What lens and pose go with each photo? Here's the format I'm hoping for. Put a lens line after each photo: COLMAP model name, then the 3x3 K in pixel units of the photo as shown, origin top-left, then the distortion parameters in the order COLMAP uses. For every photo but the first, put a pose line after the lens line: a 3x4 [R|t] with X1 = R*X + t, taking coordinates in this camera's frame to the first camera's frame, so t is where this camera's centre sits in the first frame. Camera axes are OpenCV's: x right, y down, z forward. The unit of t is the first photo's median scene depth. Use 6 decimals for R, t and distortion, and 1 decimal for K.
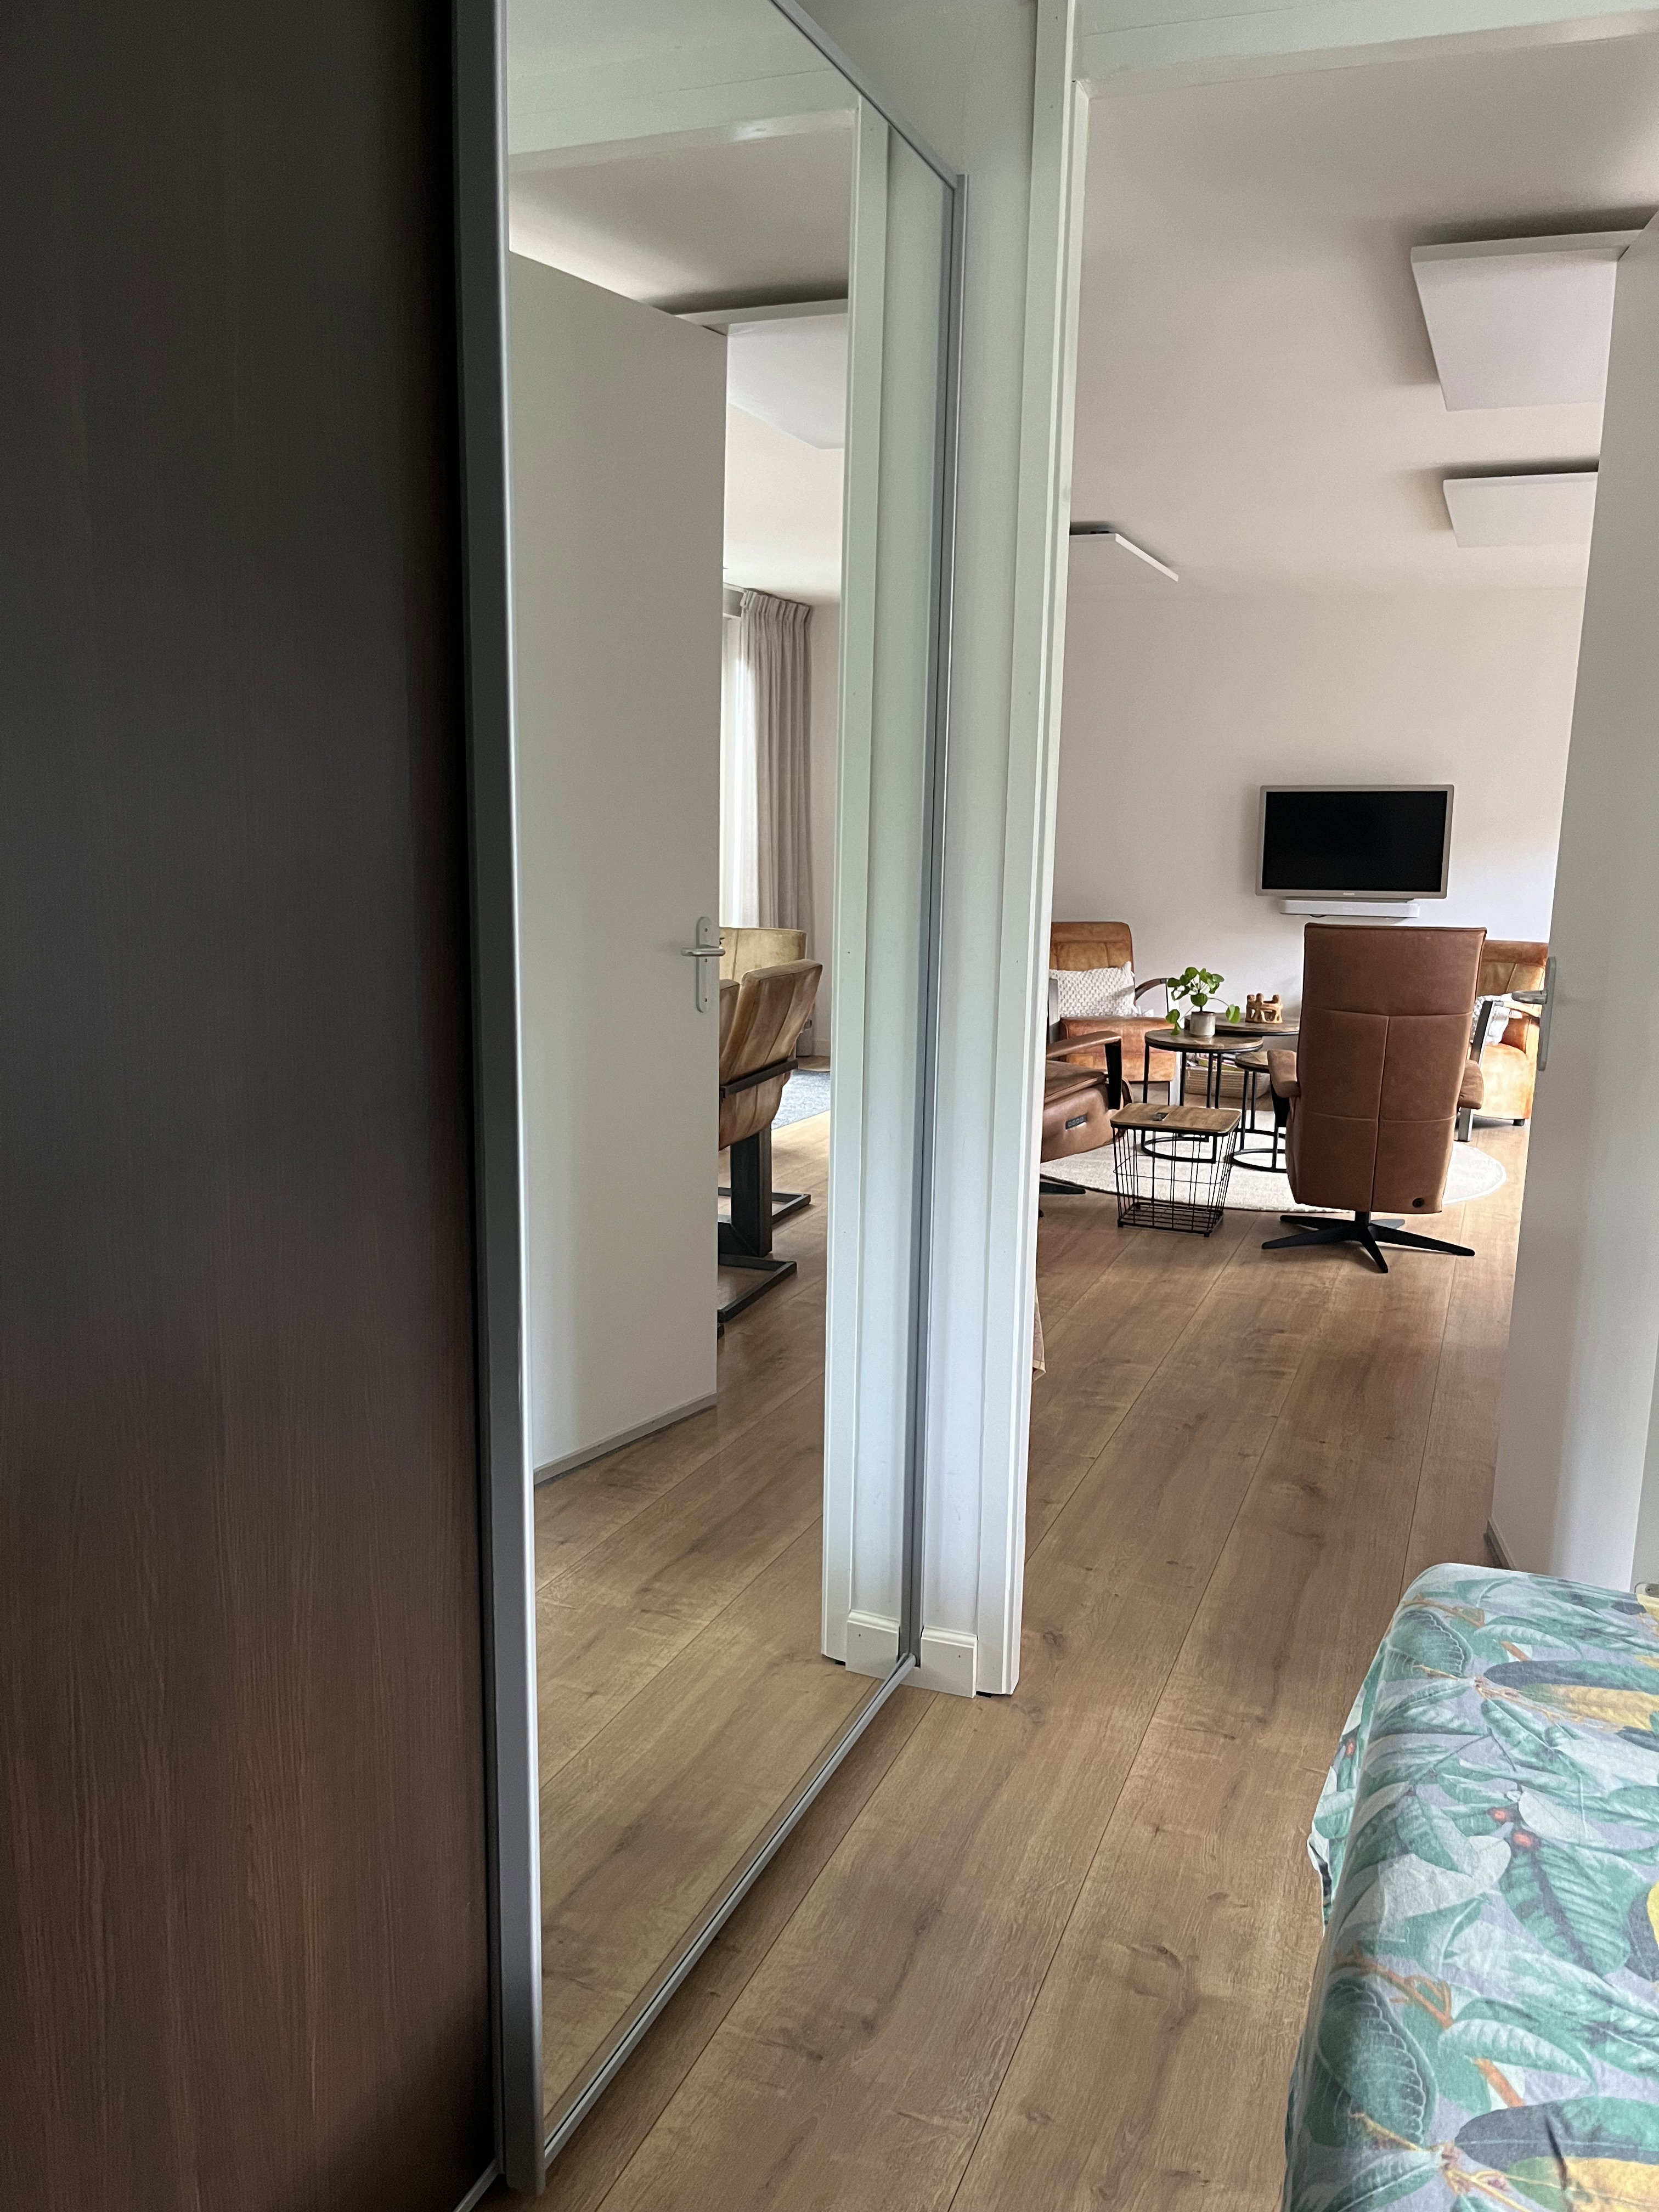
lens RADIAL K [[1662.8, 0, 844.3], [0, 1662.8, 1121.7], [0, 0, 1]] dist [0.073183, -0.114903]
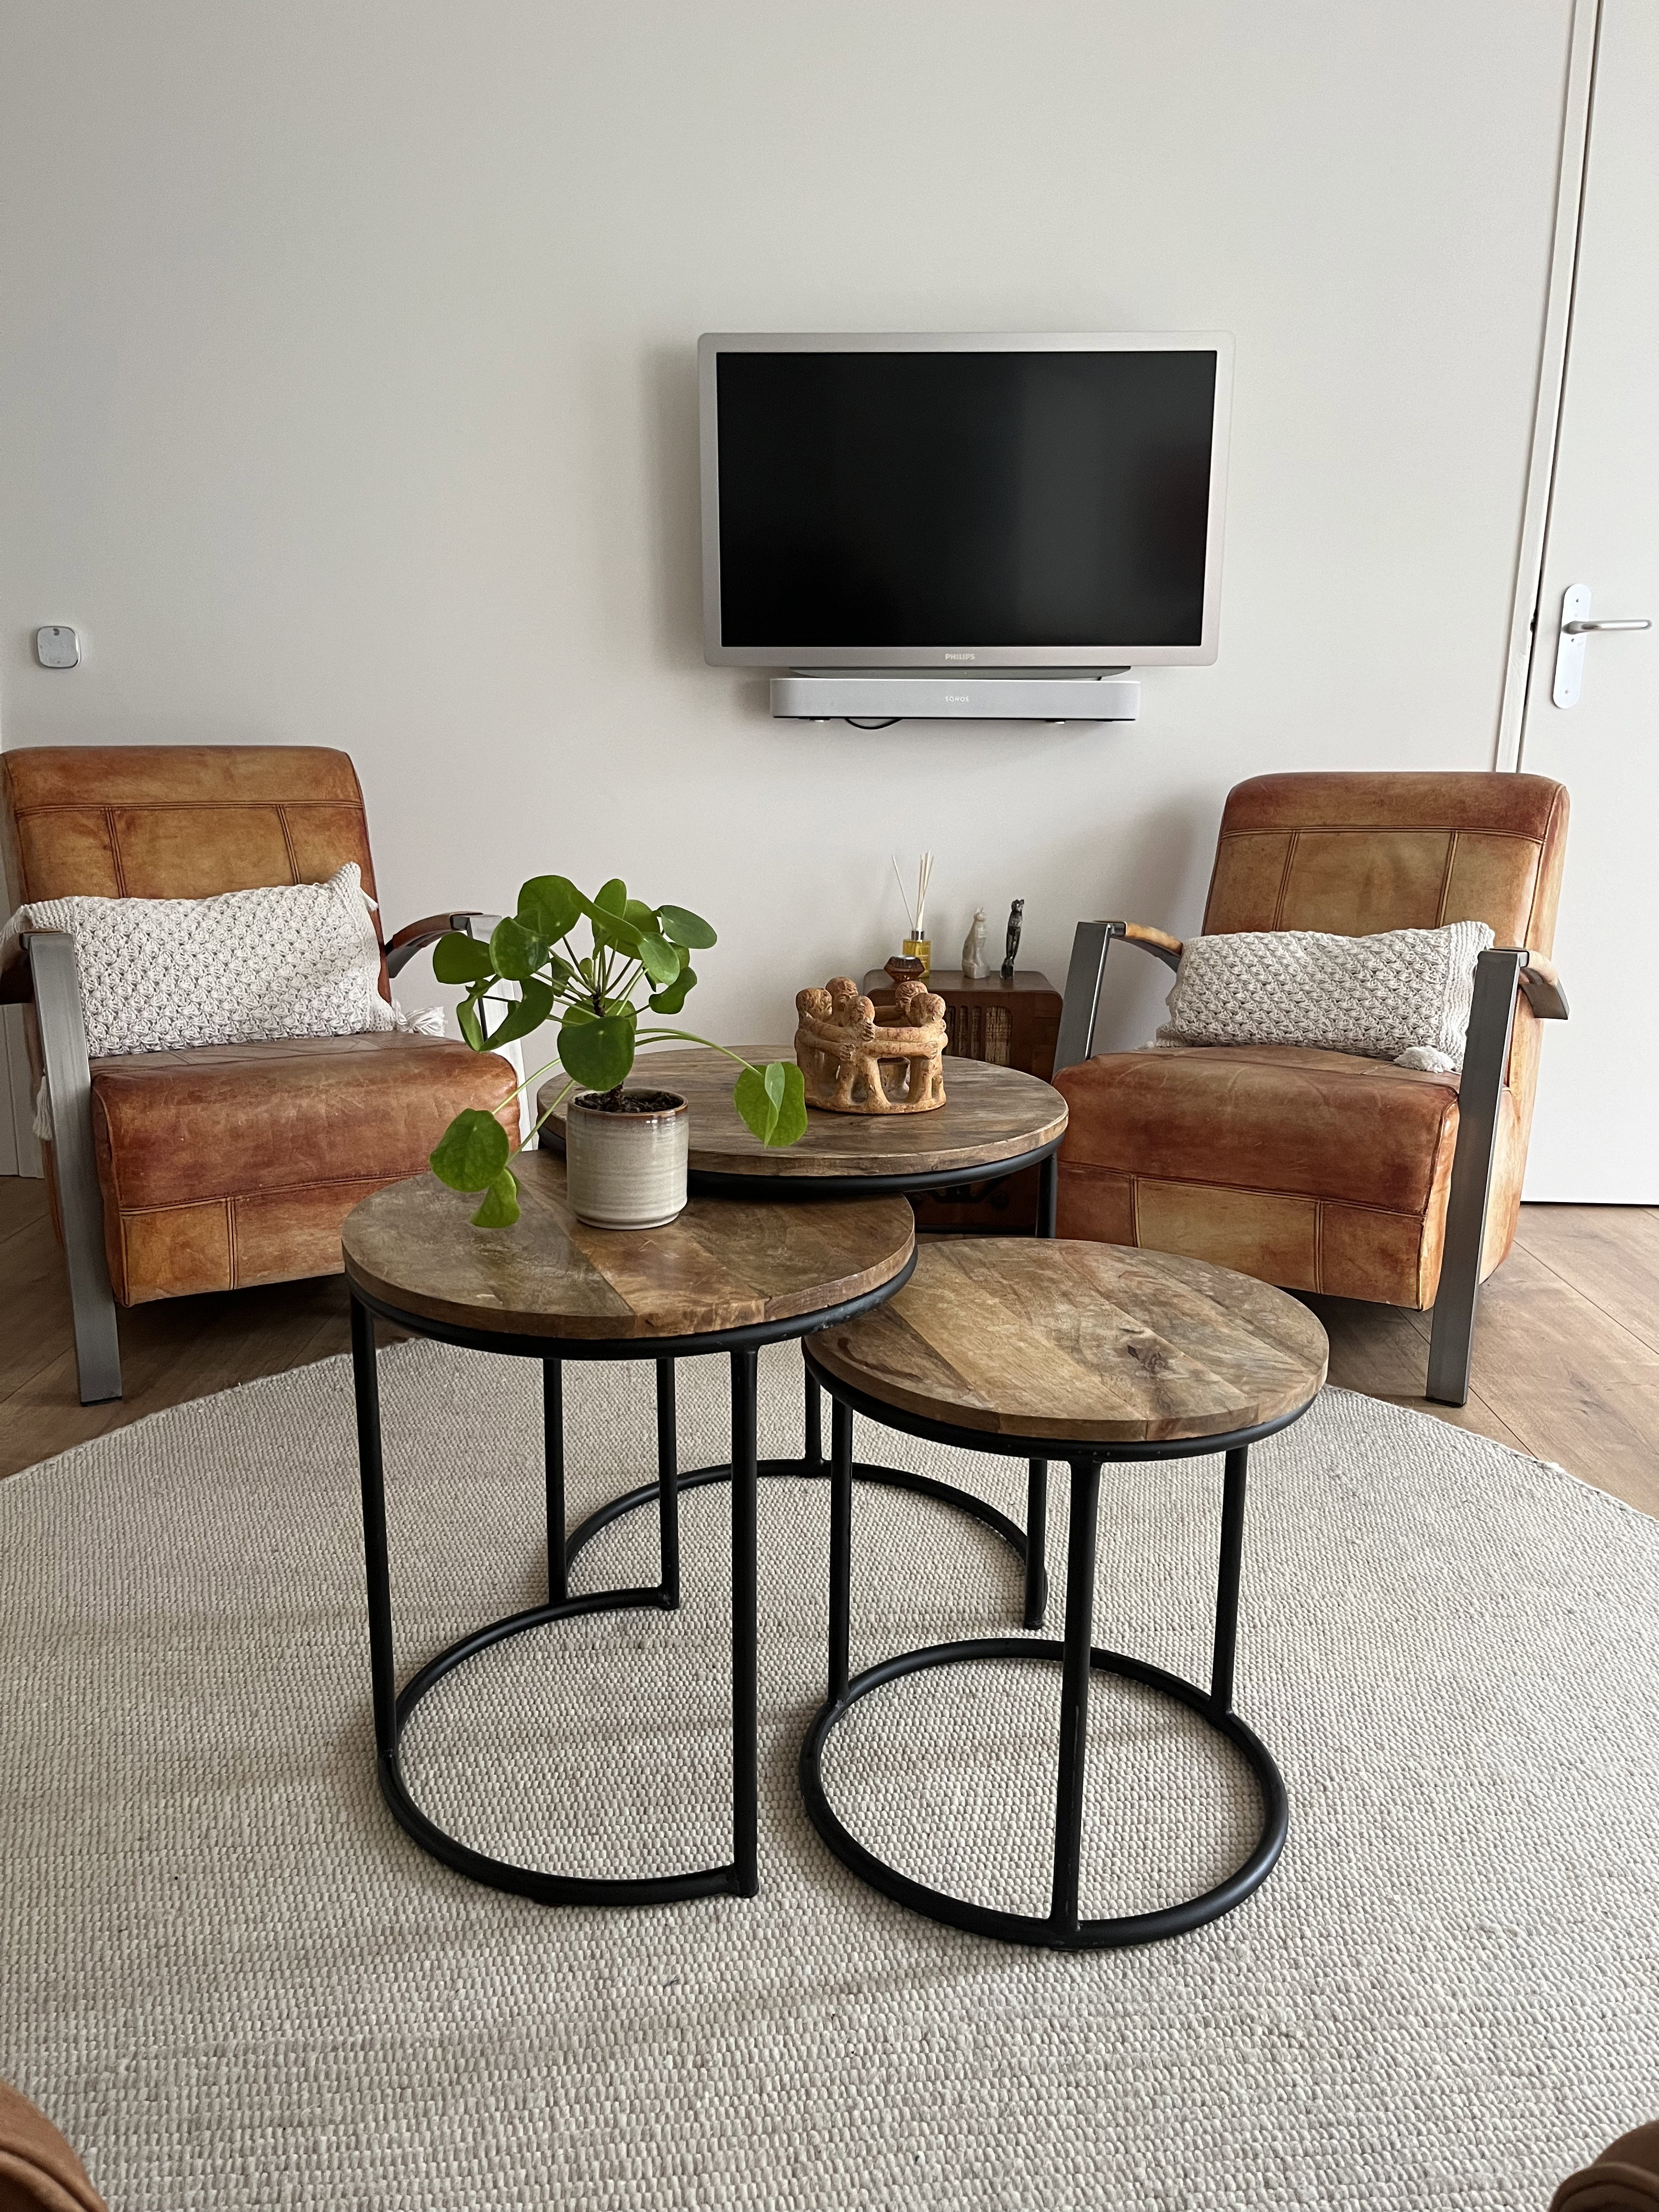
lens RADIAL K [[1662.8, 0, 844.3], [0, 1662.8, 1121.7], [0, 0, 1]] dist [0.073183, -0.114903]
pose [[0.926955, -0.089101, 0.364439, 0.146627], [0.068712, 0.995278, 0.068564, -0.066310], [-0.368827, -0.038514, 0.928700, 0.709496]]
